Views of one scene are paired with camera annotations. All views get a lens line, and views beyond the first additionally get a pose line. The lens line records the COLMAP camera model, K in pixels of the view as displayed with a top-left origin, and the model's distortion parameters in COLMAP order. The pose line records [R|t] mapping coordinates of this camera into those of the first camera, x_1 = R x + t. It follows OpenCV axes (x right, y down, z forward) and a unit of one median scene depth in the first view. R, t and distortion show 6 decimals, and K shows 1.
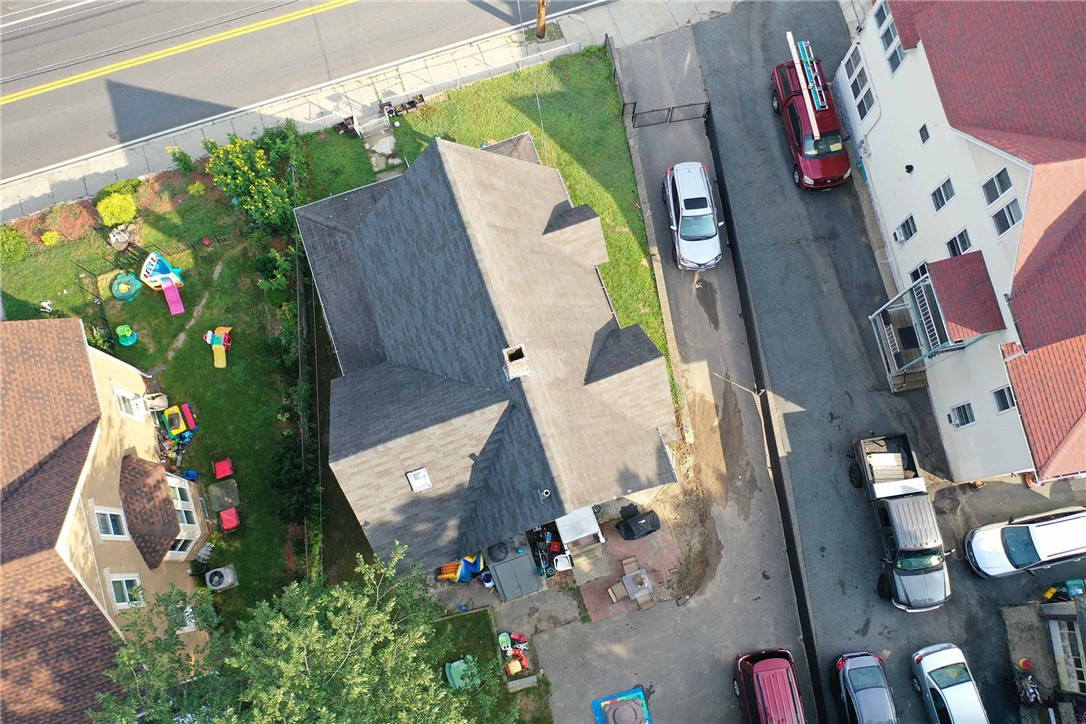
lens RADIAL K [[852.8, 0, 546.4], [0, 852.8, 362.6], [0, 0, 1]] dist [-0.002965, 0.004499]
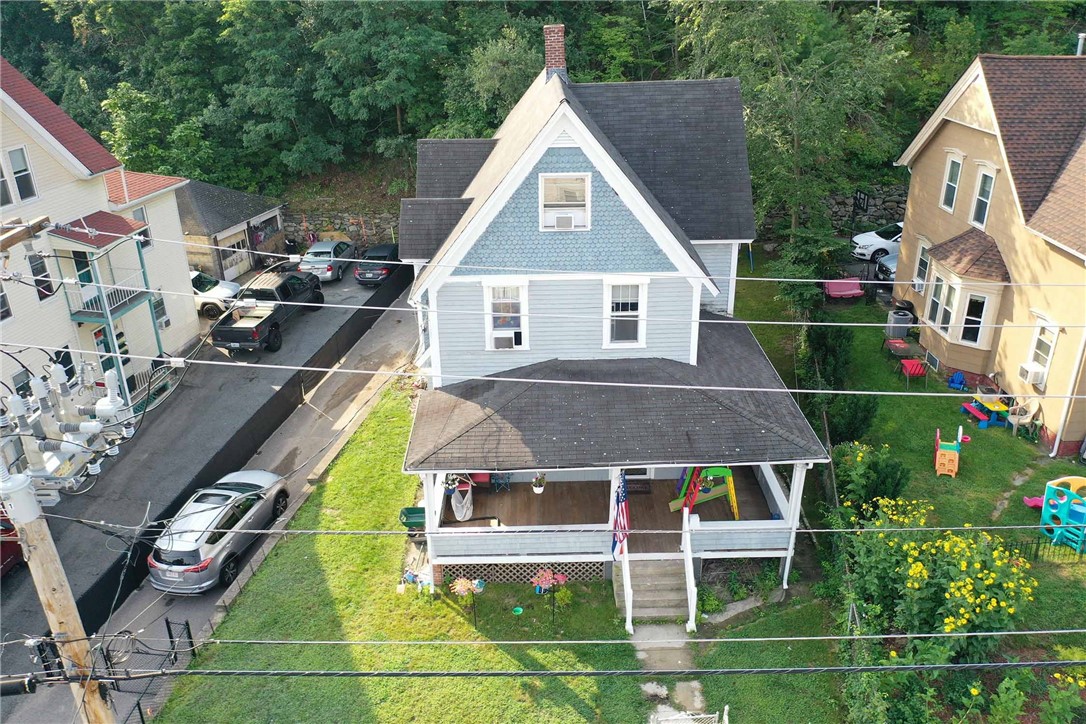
lens RADIAL K [[852.8, 0, 543.8], [0, 852.8, 360.9], [0, 0, 1]] dist [-0.002965, 0.004499]
pose [[-0.947884, -0.106822, 0.300175, -0.251836], [0.314816, -0.168947, 0.933996, -0.698947], [-0.049058, 0.979819, 0.193771, 0.750420]]
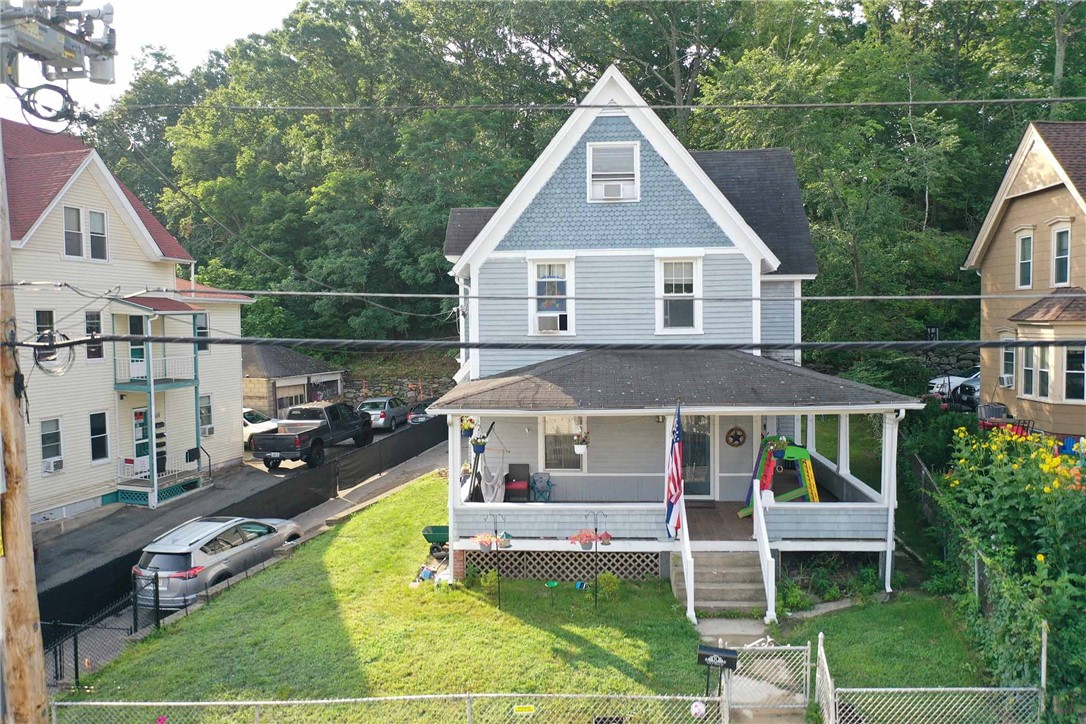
lens RADIAL K [[852.8, 0, 544.0], [0, 852.8, 359.6], [0, 0, 1]] dist [-0.002965, 0.004499]
pose [[-0.919256, 0.004776, 0.393631, -0.260330], [0.387741, 0.183733, 0.903271, -0.645632], [-0.068009, 0.982965, -0.170750, 0.970243]]
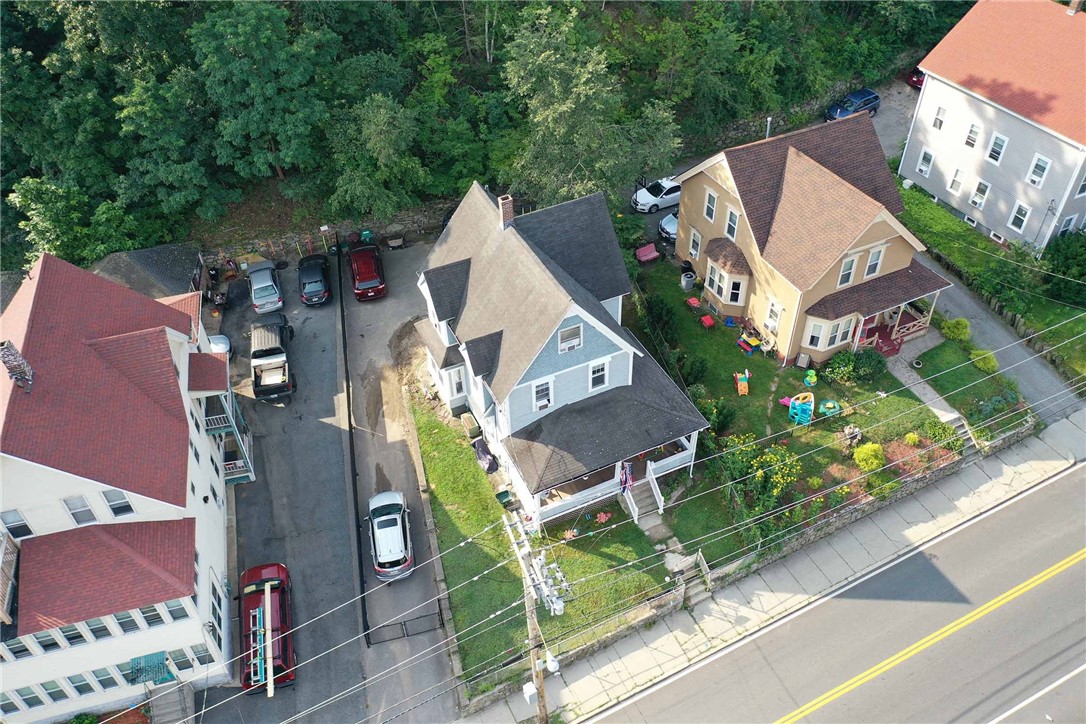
lens RADIAL K [[852.8, 0, 545.1], [0, 852.8, 357.8], [0, 0, 1]] dist [-0.002965, 0.004499]
pose [[-0.994224, 0.093276, -0.053088, 0.003829], [-0.091098, -0.471895, 0.876936, -1.100227], [0.056745, 0.876707, 0.477666, 0.266373]]
